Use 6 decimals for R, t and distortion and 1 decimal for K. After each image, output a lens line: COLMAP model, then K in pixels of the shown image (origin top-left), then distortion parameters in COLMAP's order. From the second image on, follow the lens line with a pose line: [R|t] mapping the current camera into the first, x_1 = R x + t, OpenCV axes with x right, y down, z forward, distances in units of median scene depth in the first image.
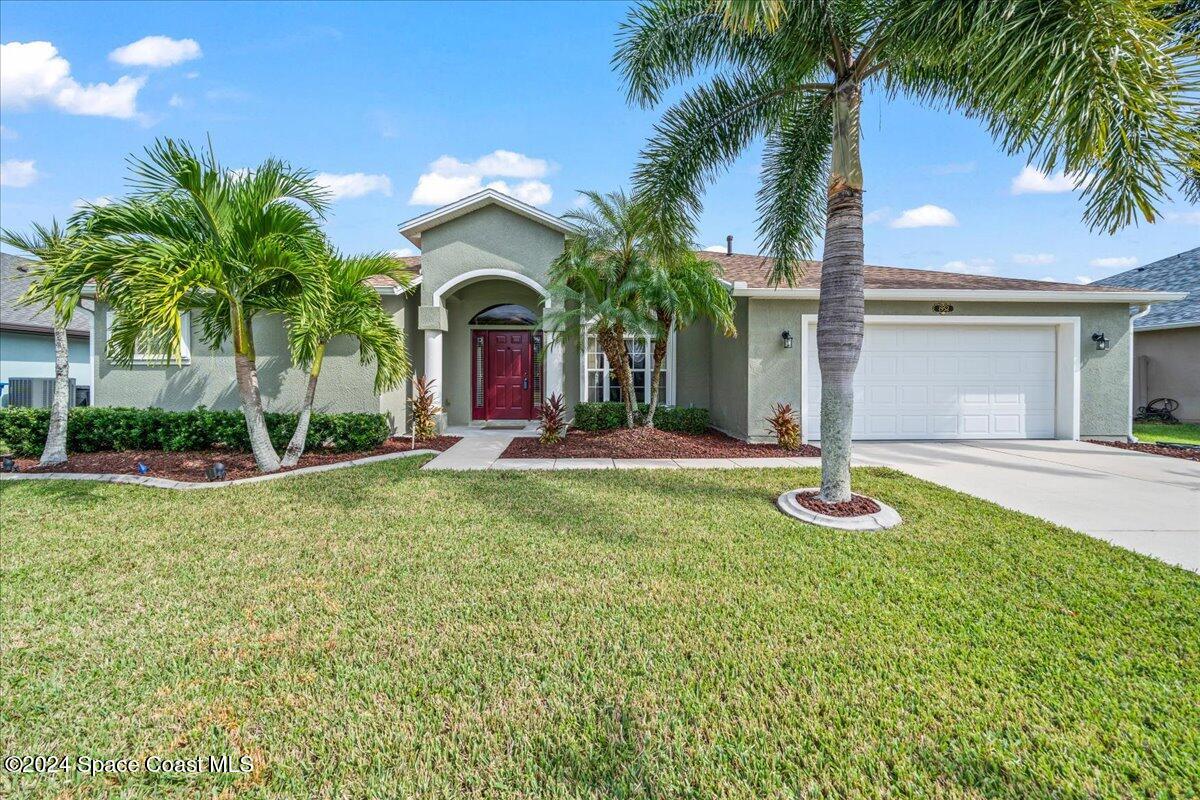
lens RADIAL K [[451.5, 0, 605.5], [0, 451.5, 394.7], [0, 0, 1]] dist [-0.003401, -0.000124]
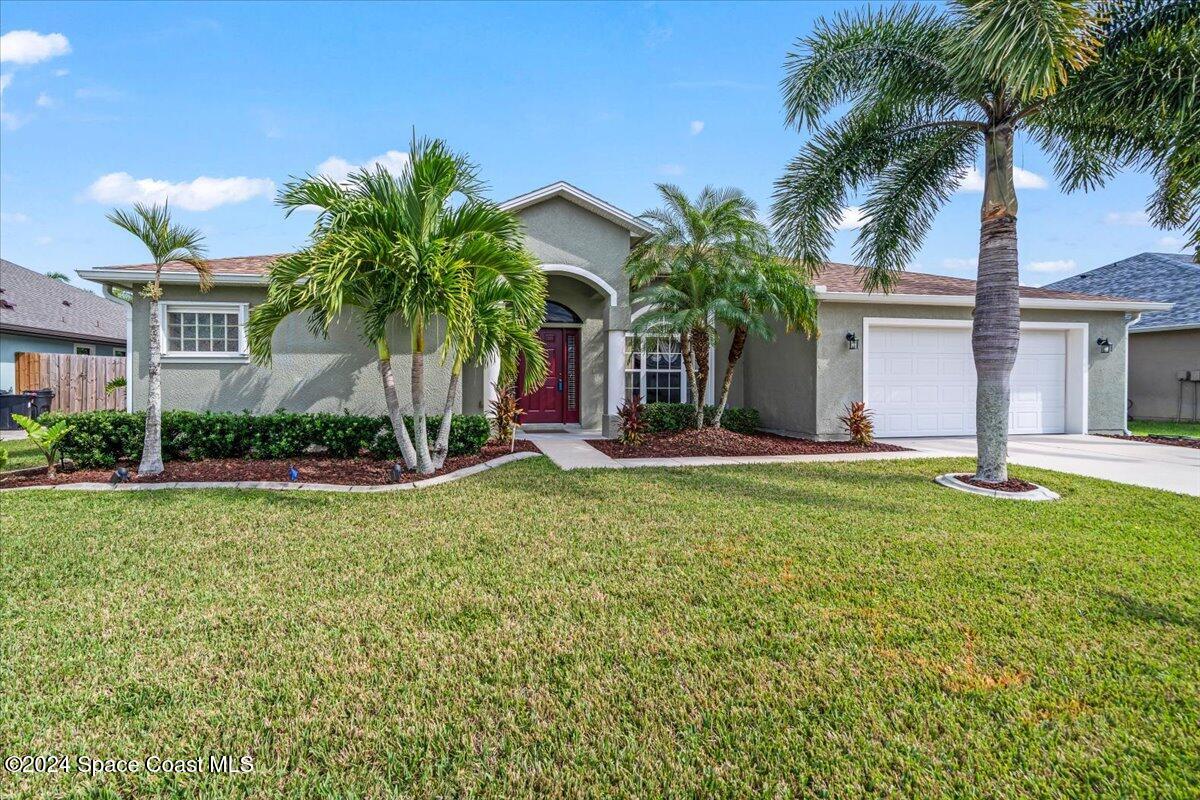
lens RADIAL K [[503.8, 0, 600.0], [0, 503.8, 400.0], [0, 0, 1]] dist [-0.003183, -0.000212]
pose [[0.991036, -0.006355, 0.133447, -0.326102], [0.006000, 0.999977, 0.003059, 0.006672], [-0.133463, -0.002231, 0.991051, -0.075061]]
